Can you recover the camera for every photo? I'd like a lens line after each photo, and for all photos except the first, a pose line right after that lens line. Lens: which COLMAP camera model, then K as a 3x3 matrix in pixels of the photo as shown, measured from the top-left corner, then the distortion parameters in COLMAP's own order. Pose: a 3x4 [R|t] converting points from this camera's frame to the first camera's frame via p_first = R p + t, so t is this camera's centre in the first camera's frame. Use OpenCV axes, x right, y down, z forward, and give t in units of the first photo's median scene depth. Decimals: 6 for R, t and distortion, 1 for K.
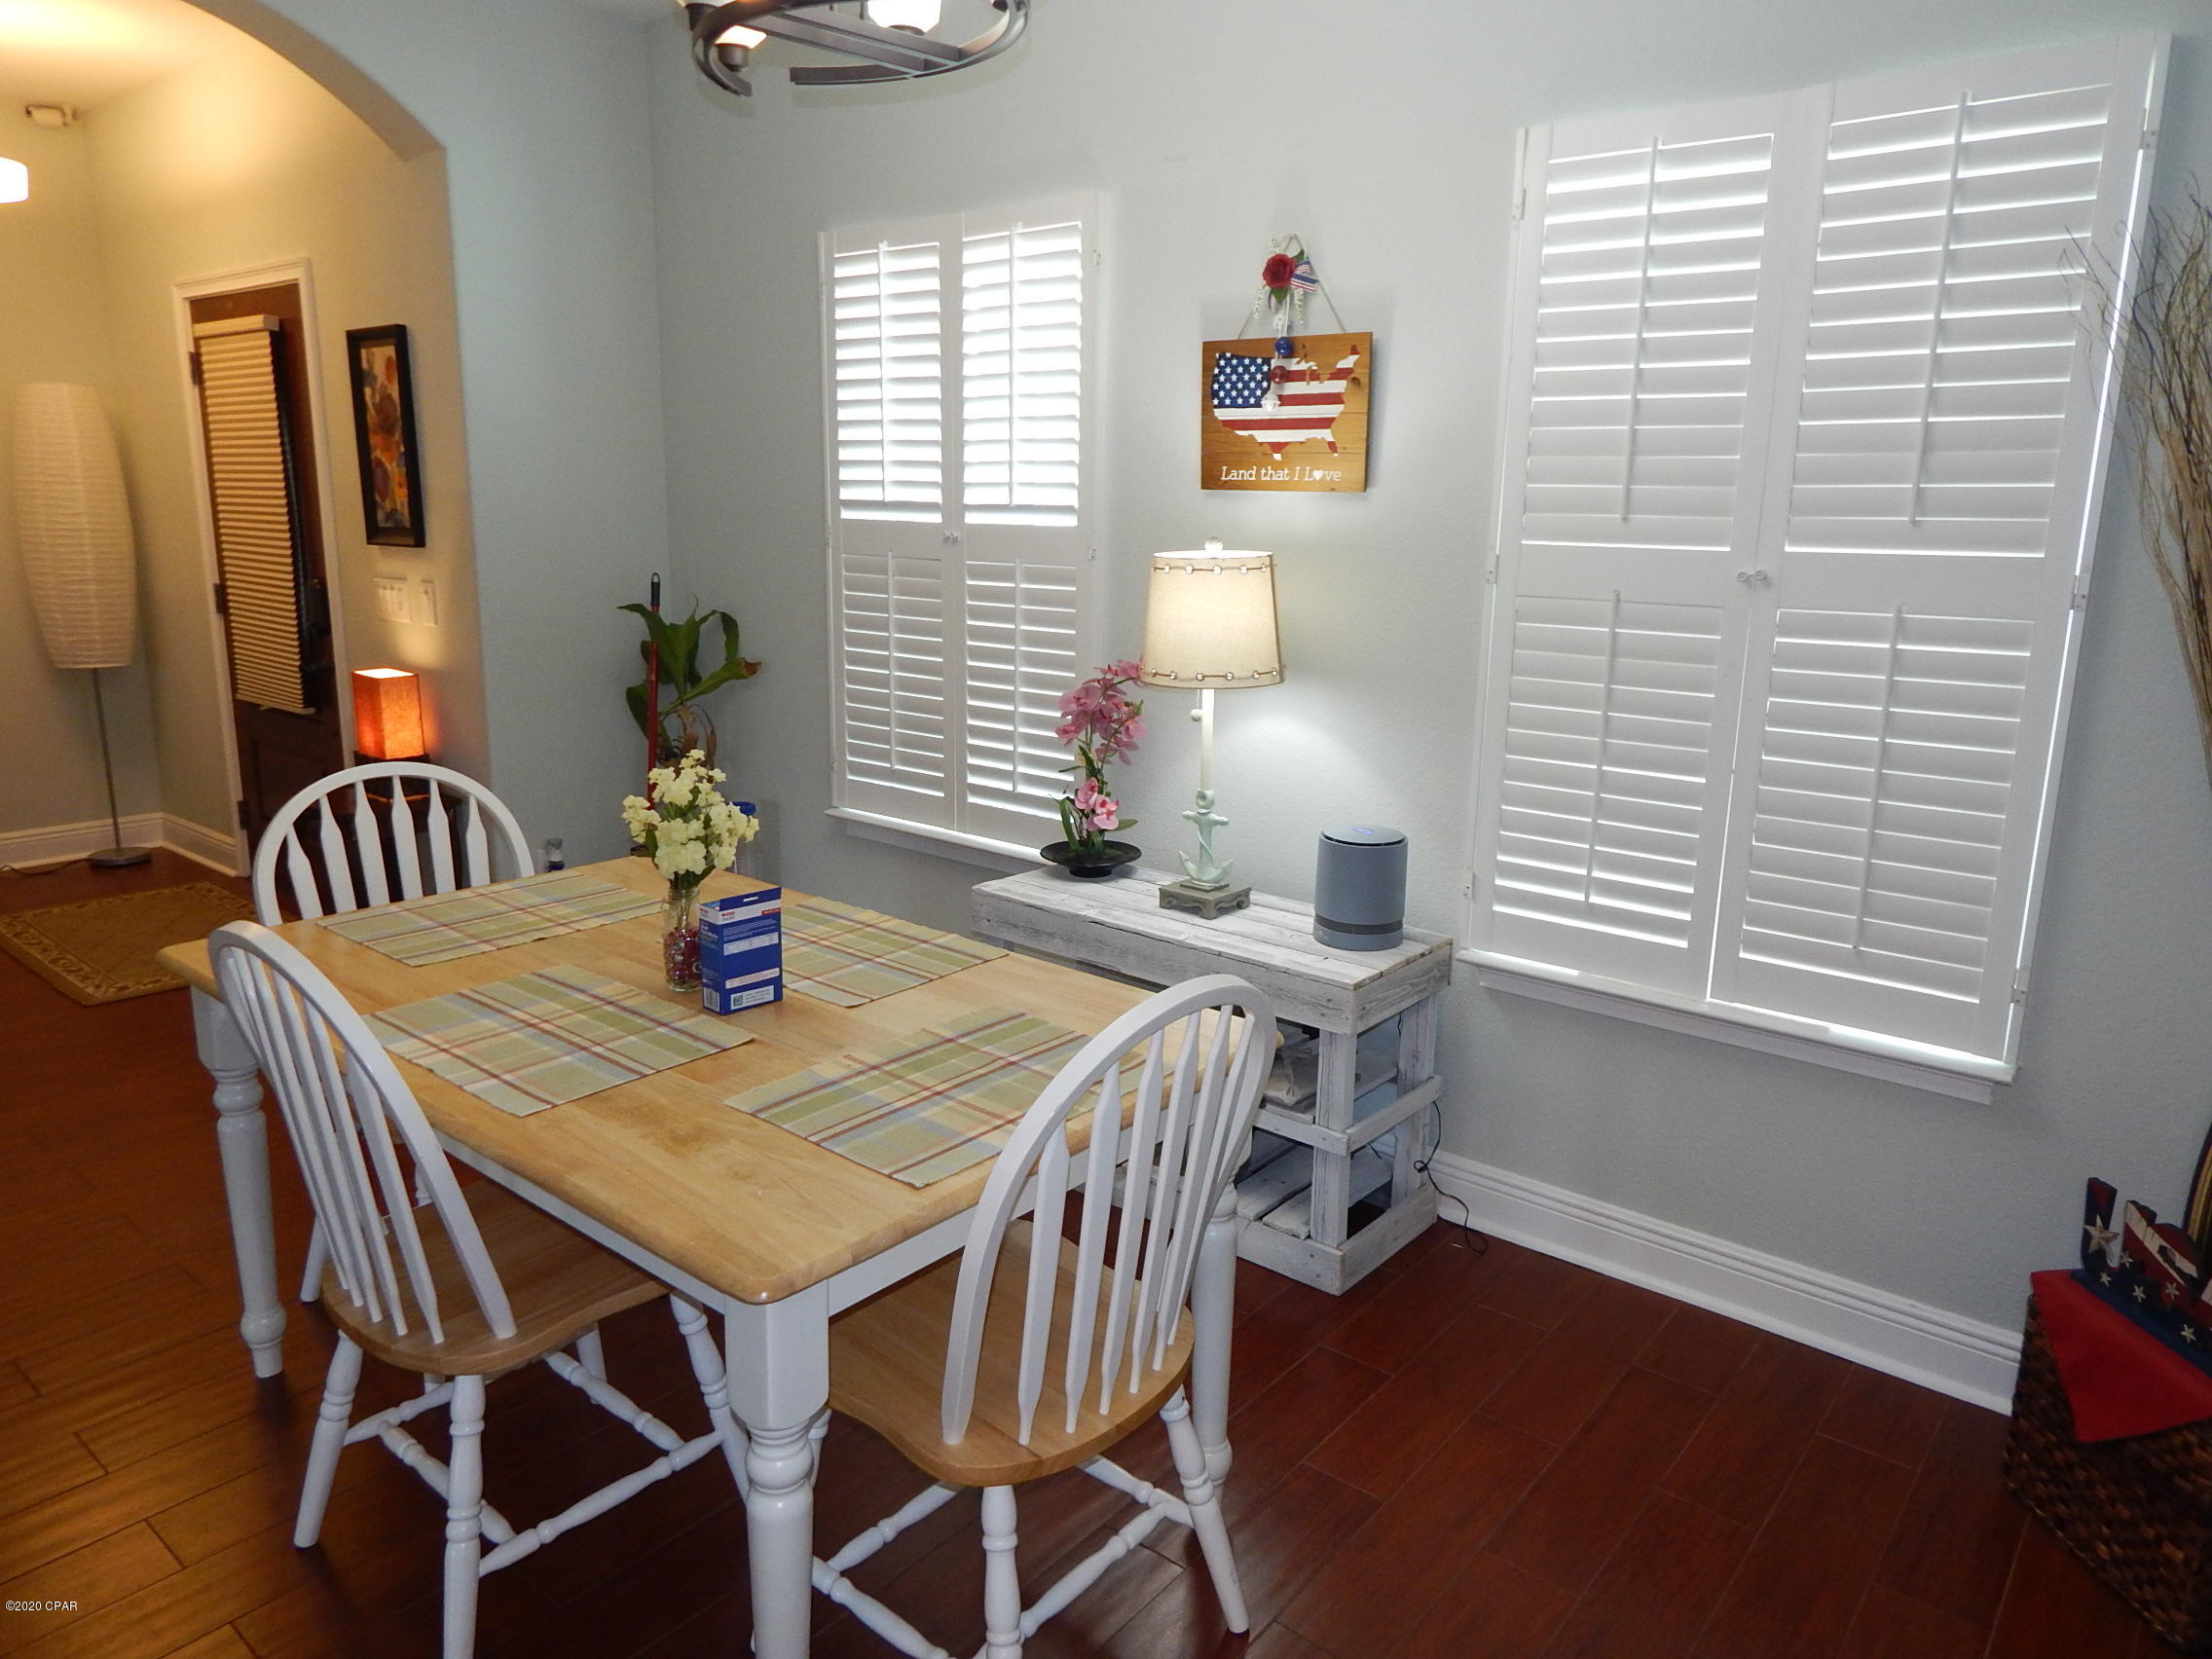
lens RADIAL K [[1452.2, 0, 1130.0], [0, 1452.2, 815.2], [0, 0, 1]] dist [-0.002650, -0.000820]
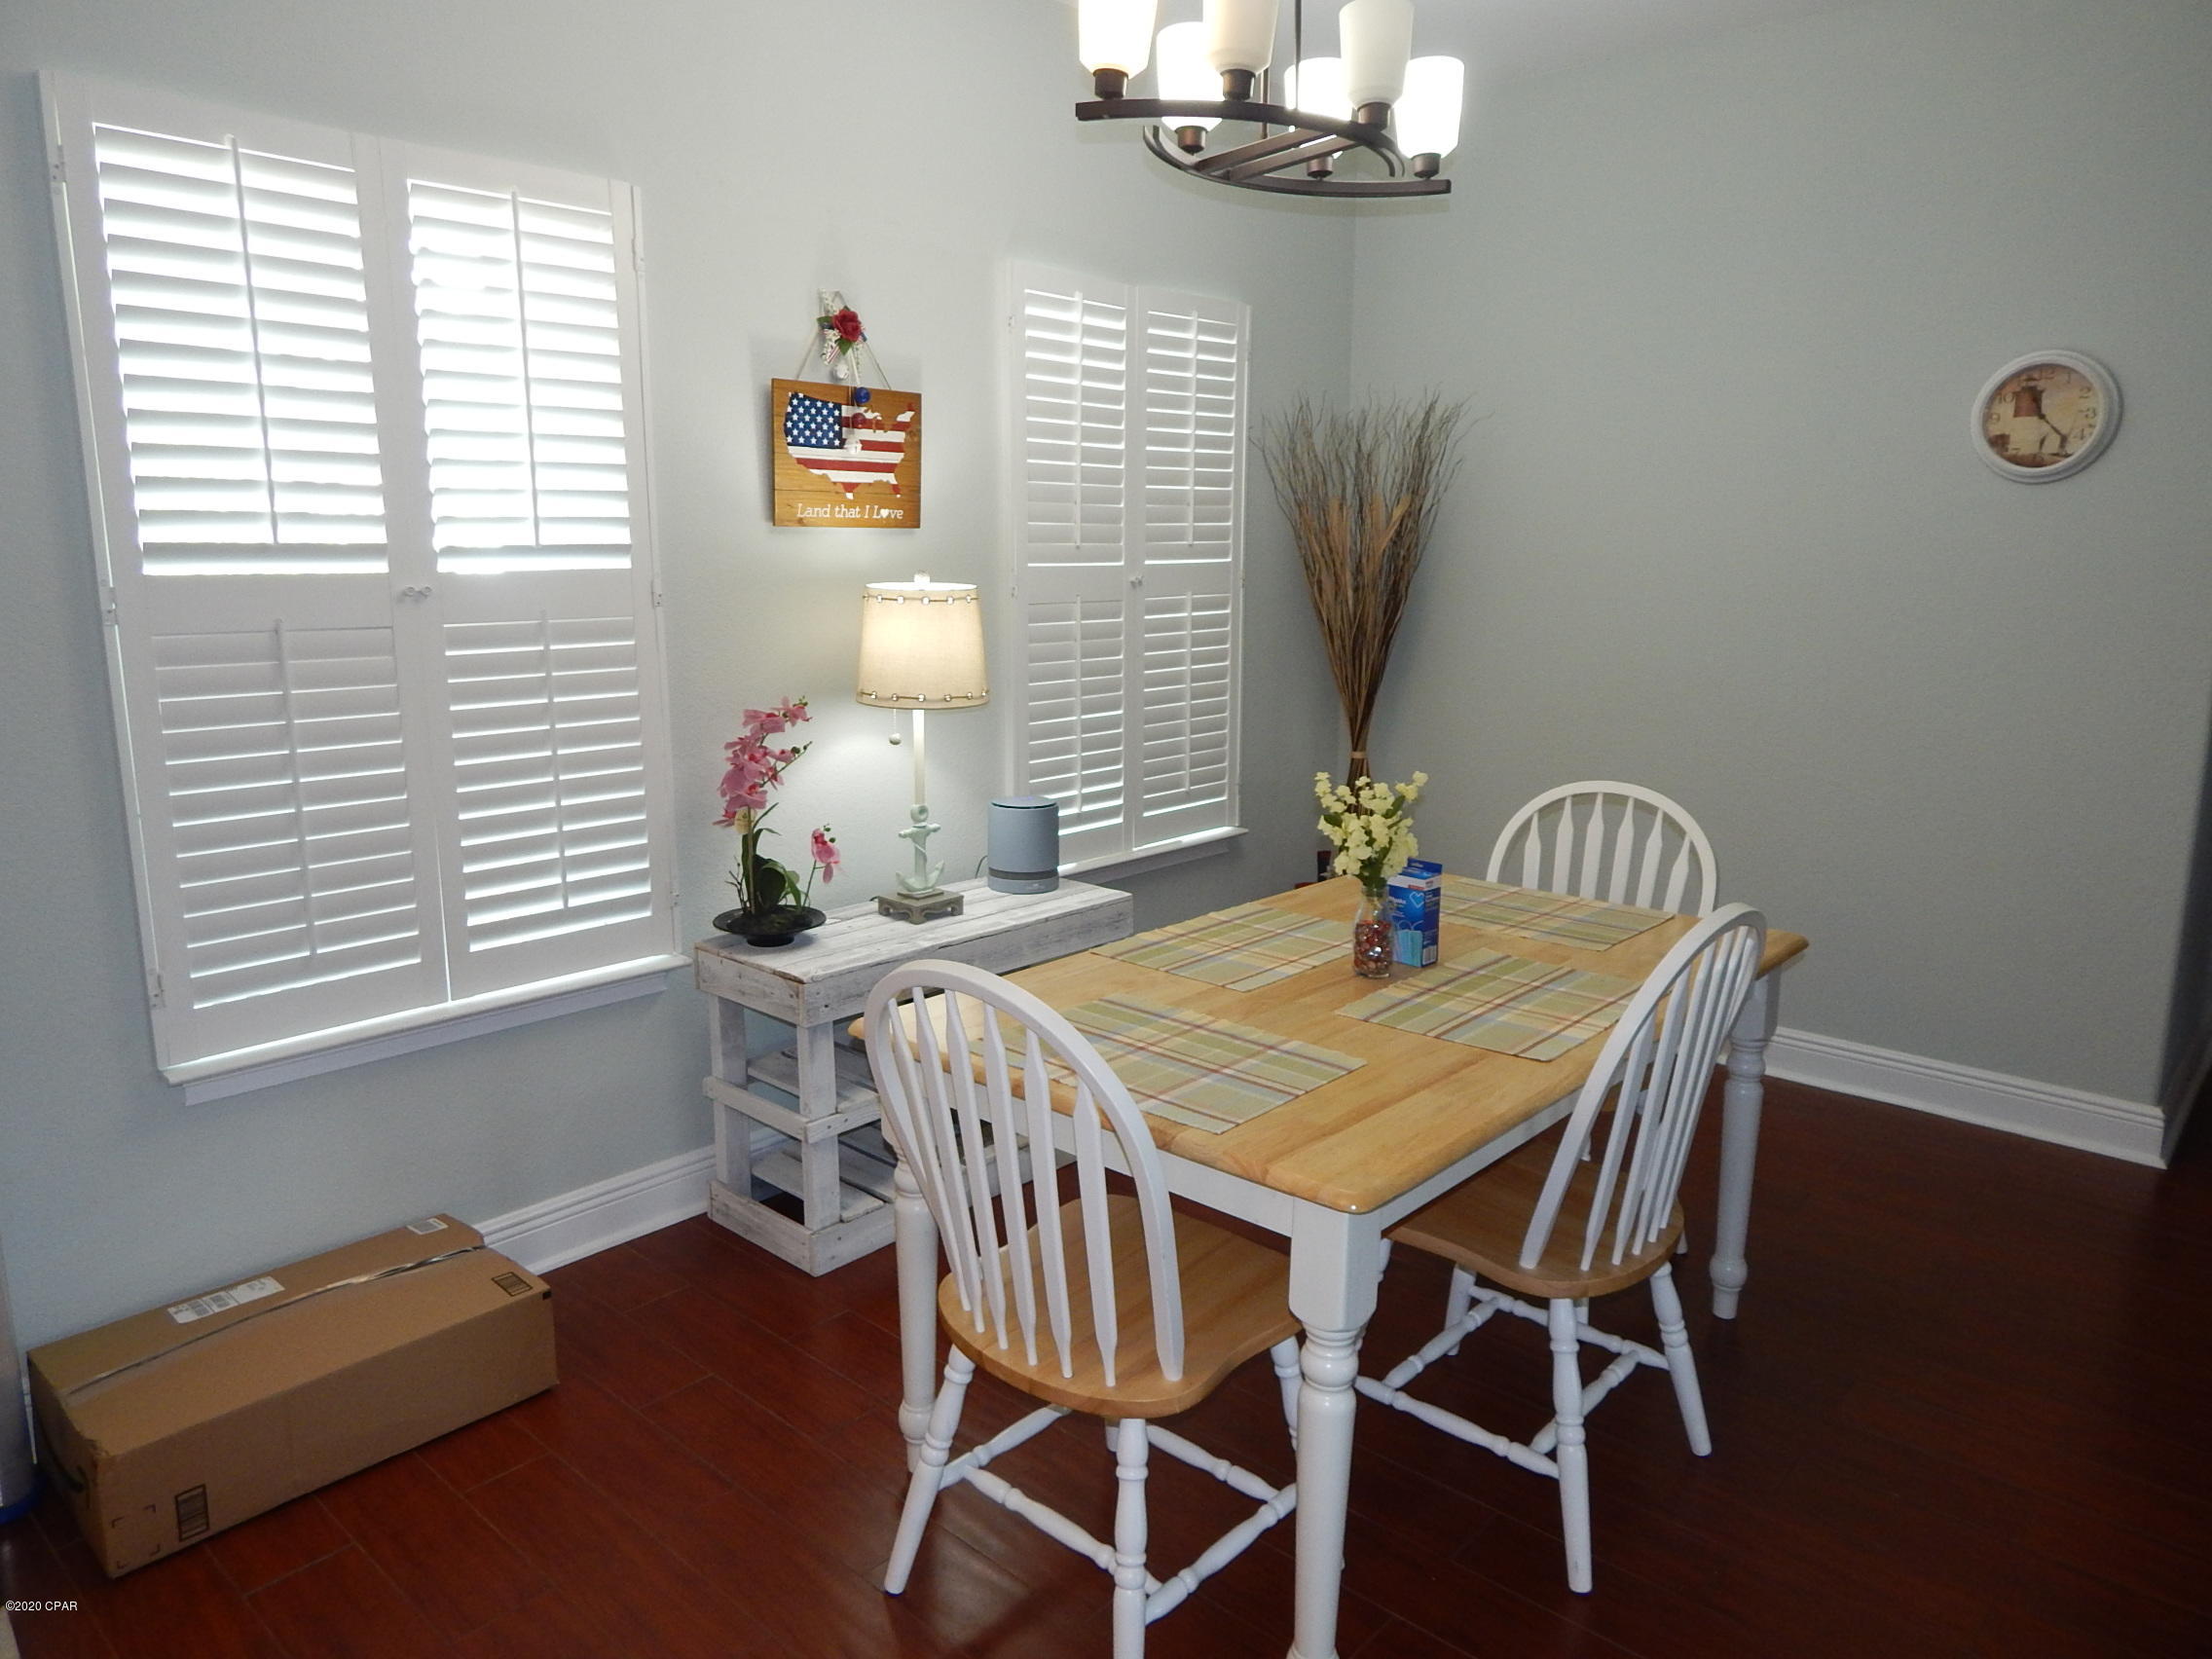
lens RADIAL K [[1452.2, 0, 1100.8], [0, 1452.2, 824.0], [0, 0, 1]] dist [-0.002650, -0.000820]
pose [[0.065401, -0.210442, 0.975416, -0.981335], [0.208283, 0.958857, 0.192904, -0.181152], [-0.975879, 0.190547, 0.106542, 0.744278]]
